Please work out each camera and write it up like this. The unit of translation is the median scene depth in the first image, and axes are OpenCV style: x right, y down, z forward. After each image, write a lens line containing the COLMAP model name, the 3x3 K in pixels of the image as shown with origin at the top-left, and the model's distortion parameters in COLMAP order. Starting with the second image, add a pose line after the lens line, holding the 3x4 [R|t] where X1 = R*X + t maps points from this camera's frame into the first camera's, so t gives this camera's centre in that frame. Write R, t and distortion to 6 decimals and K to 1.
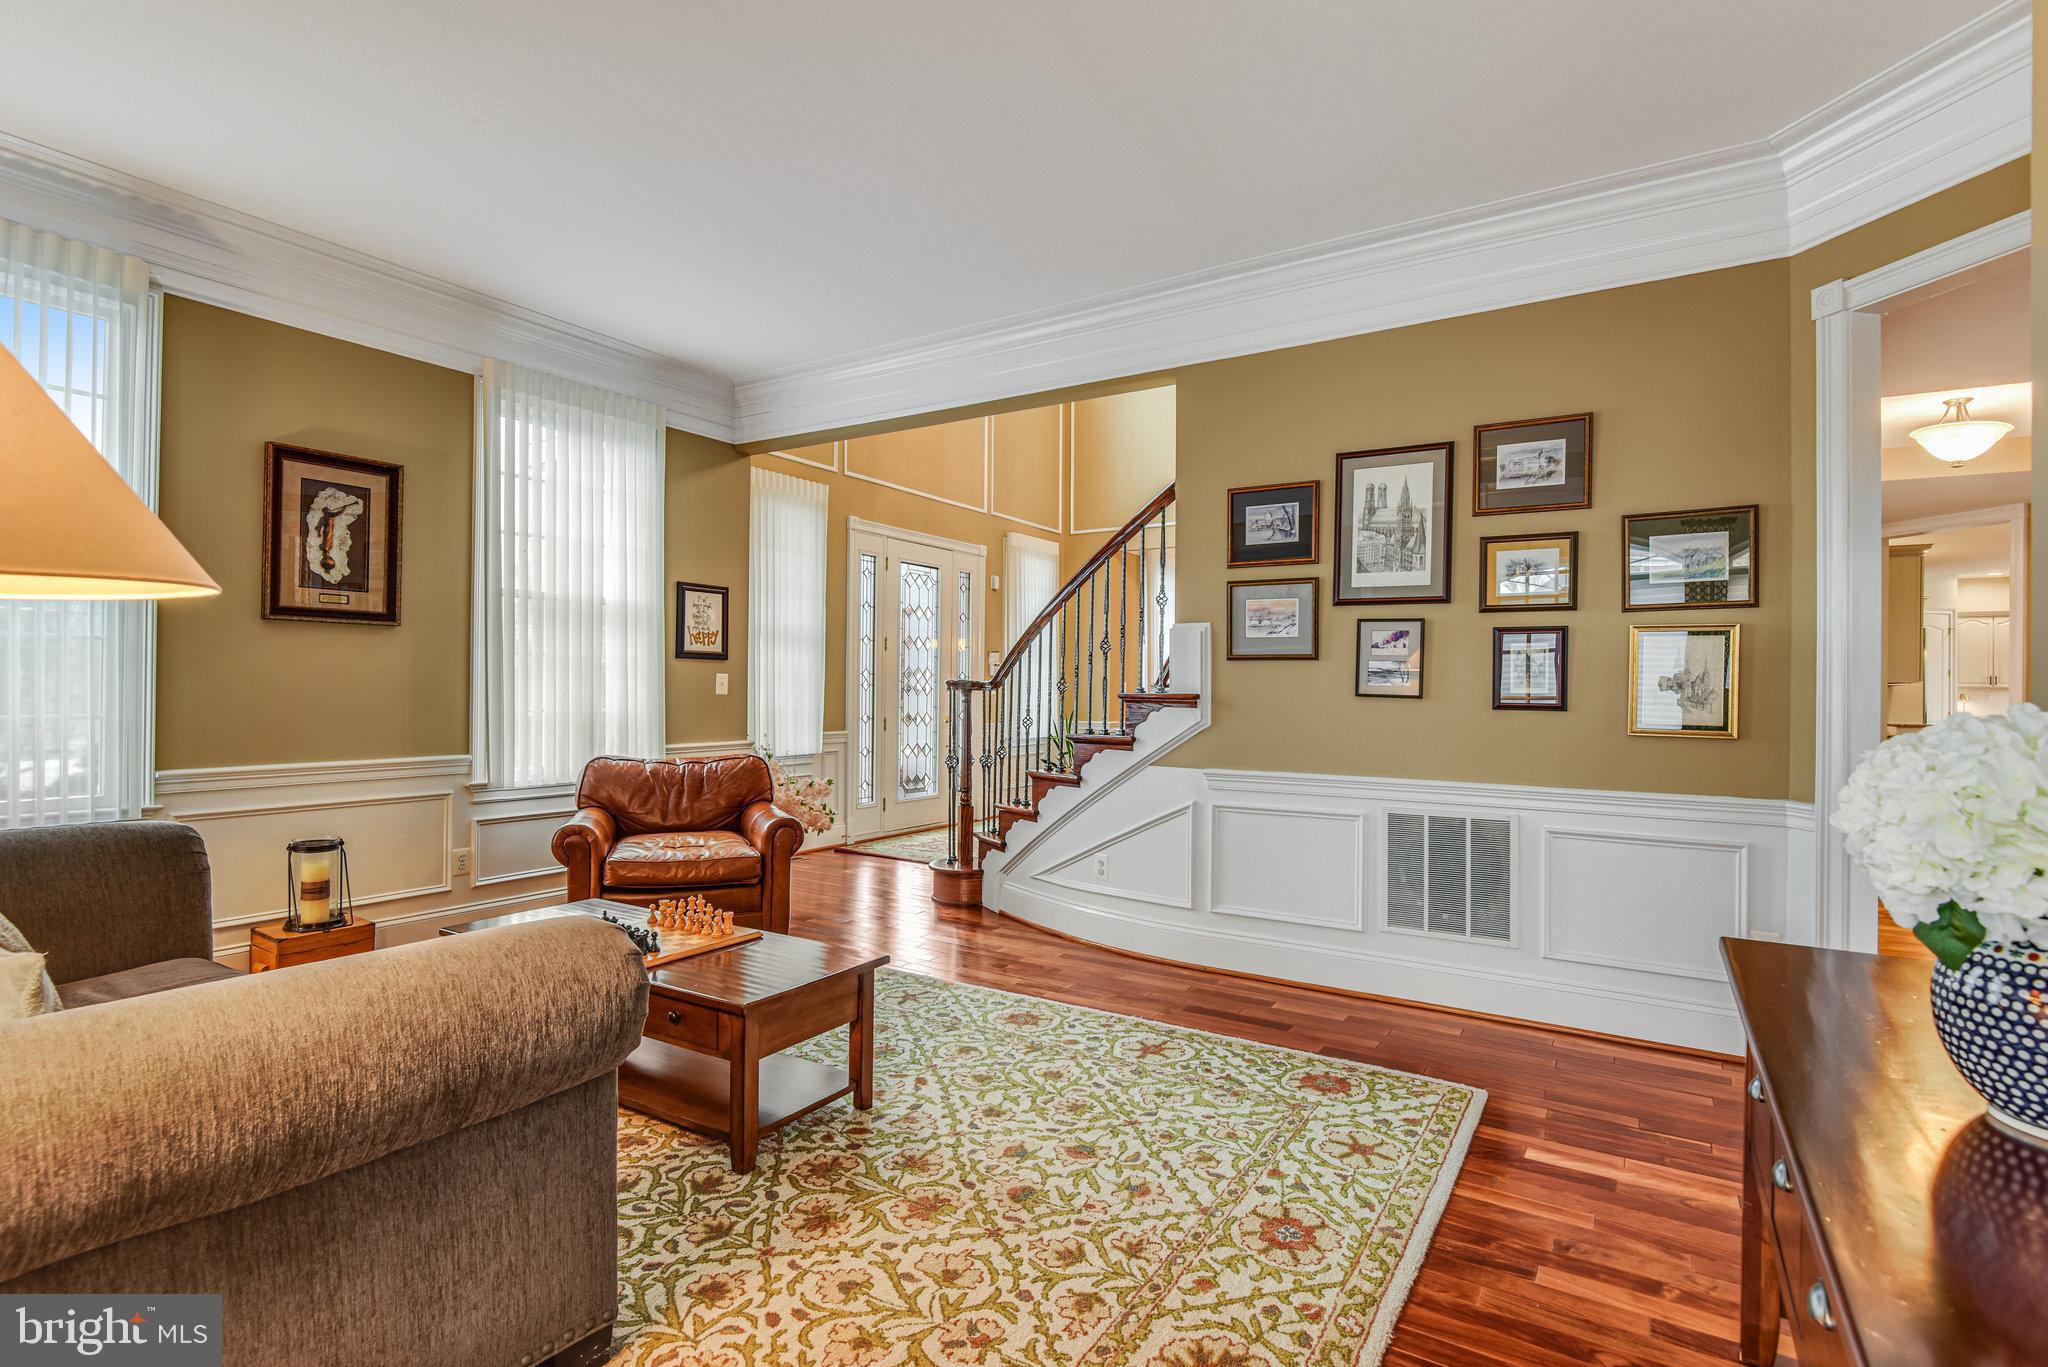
lens RADIAL K [[993.9, 0, 1027.0], [0, 993.9, 679.5], [0, 0, 1]] dist [-0.001699, -0.005794]
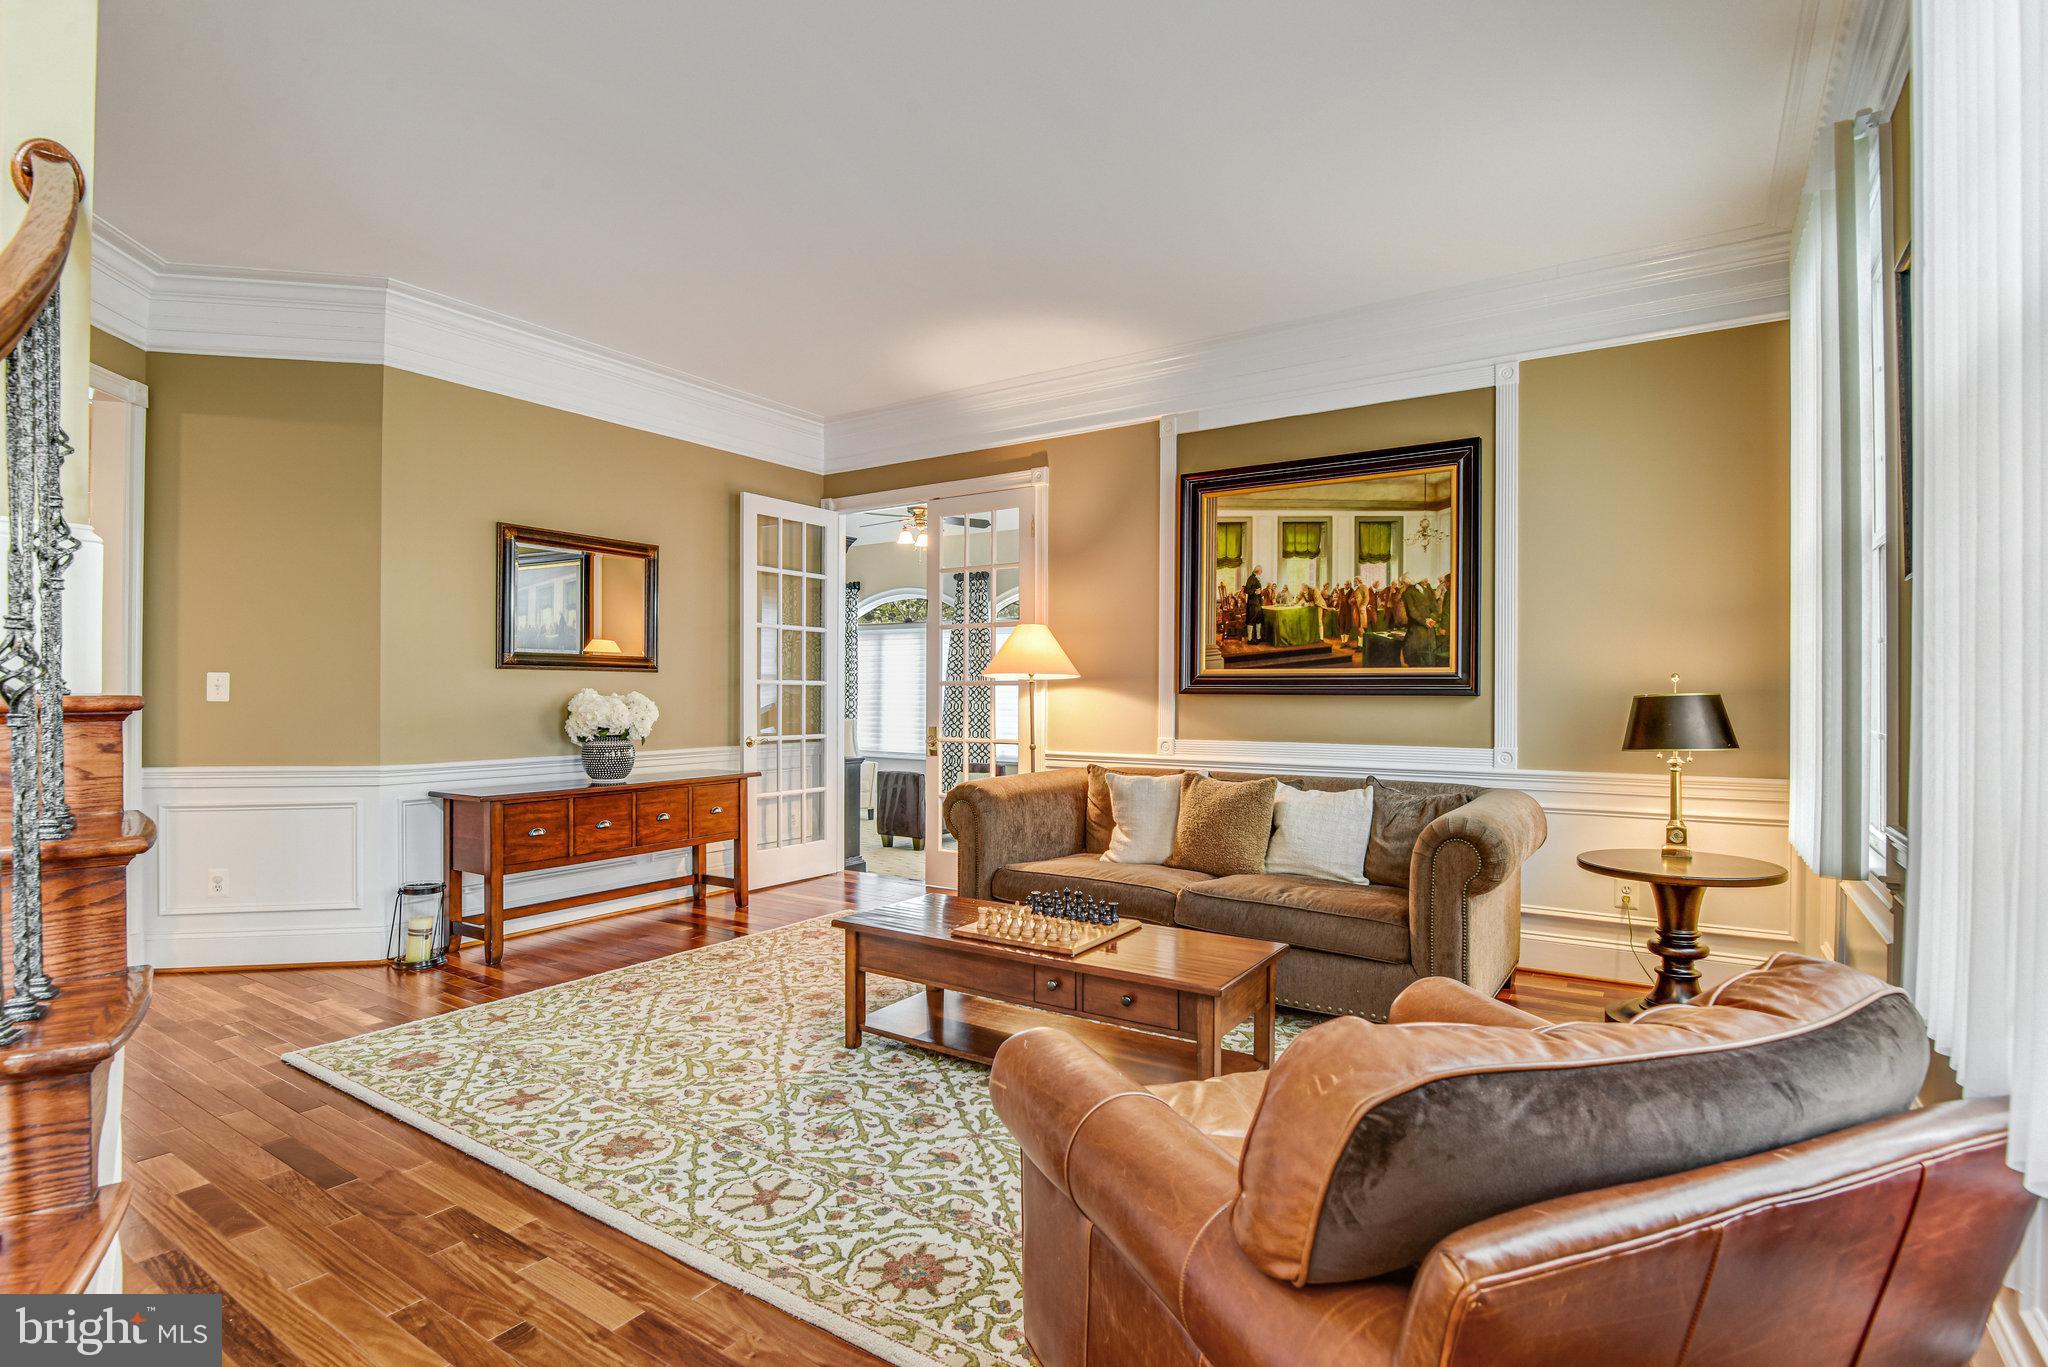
lens RADIAL K [[993.9, 0, 1020.5], [0, 993.9, 696.1], [0, 0, 1]] dist [-0.001699, -0.005794]
pose [[-0.999717, -0.012417, 0.020284, -0.380078], [-0.012512, 0.999911, -0.004608, 0.017199], [-0.020225, -0.004860, -0.999784, 2.163624]]
